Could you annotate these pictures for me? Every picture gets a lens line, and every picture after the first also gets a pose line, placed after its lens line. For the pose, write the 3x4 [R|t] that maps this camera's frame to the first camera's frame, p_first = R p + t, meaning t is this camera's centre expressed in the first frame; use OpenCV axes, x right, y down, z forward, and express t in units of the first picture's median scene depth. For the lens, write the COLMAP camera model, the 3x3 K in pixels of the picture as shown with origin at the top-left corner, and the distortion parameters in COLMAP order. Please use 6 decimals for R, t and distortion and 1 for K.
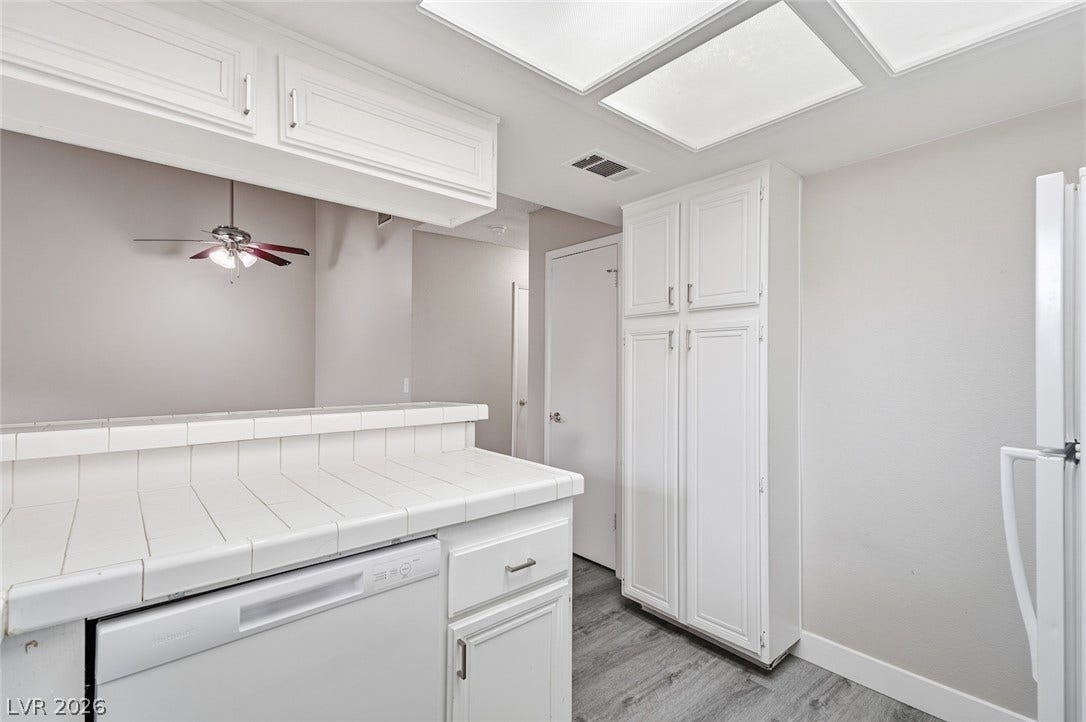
lens RADIAL K [[490.2, 0, 543.0], [0, 490.2, 361.0], [0, 0, 1]] dist [0.022140, -0.000765]
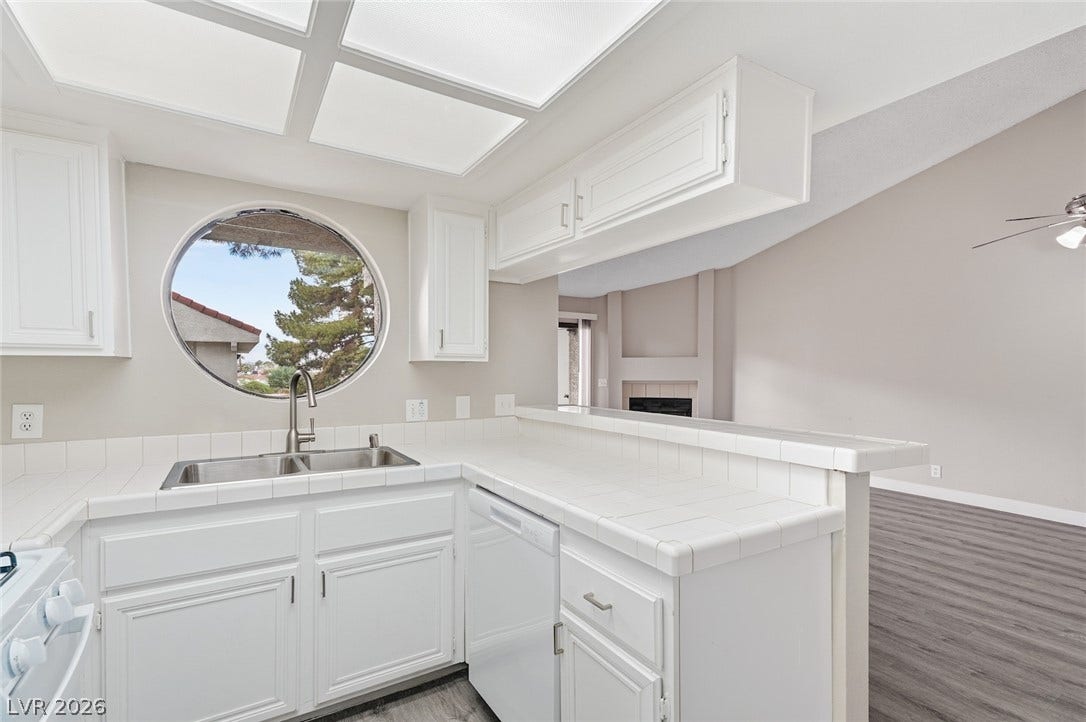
lens RADIAL K [[498.8, 0, 557.0], [0, 498.8, 390.9], [0, 0, 1]] dist [0.002487, 0.000196]
pose [[-0.138133, 0.039405, -0.989629, 0.936161], [-0.000629, 0.999205, 0.039874, -0.026172], [0.990413, 0.006131, -0.137999, 1.105101]]
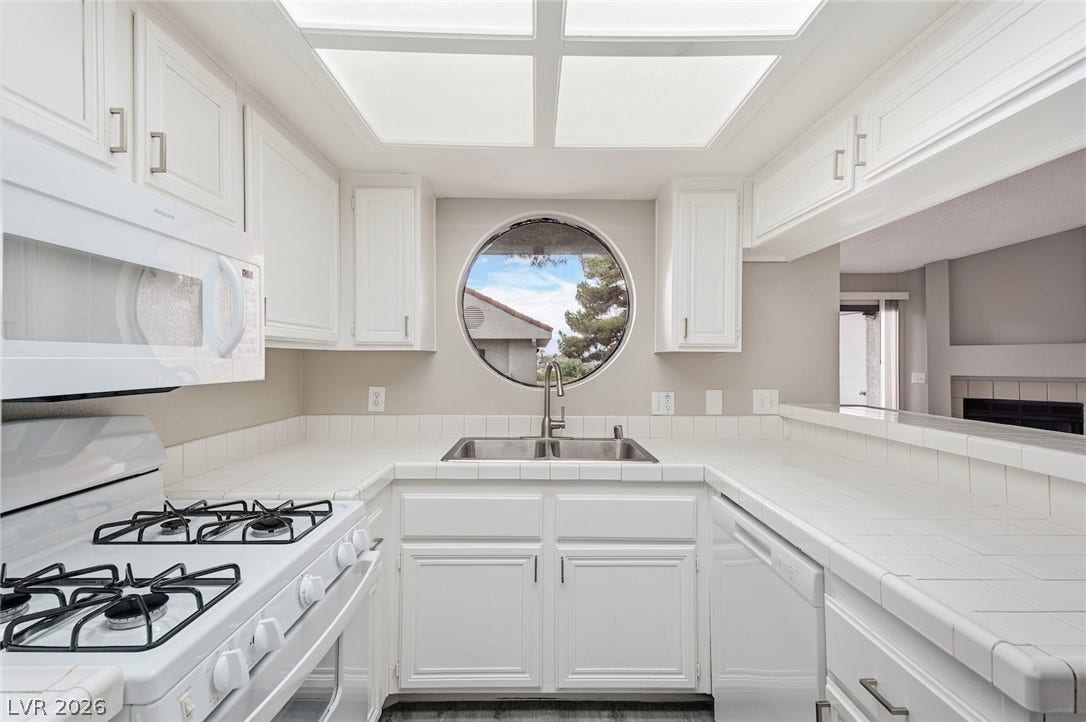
lens RADIAL K [[490.2, 0, 543.0], [0, 490.2, 361.0], [0, 0, 1]] dist [0.022140, -0.000765]
pose [[-0.643188, -0.003456, -0.765701, 0.782666], [-0.002329, 0.999994, -0.002557, -0.025669], [0.765705, 0.000138, -0.643192, 1.134427]]
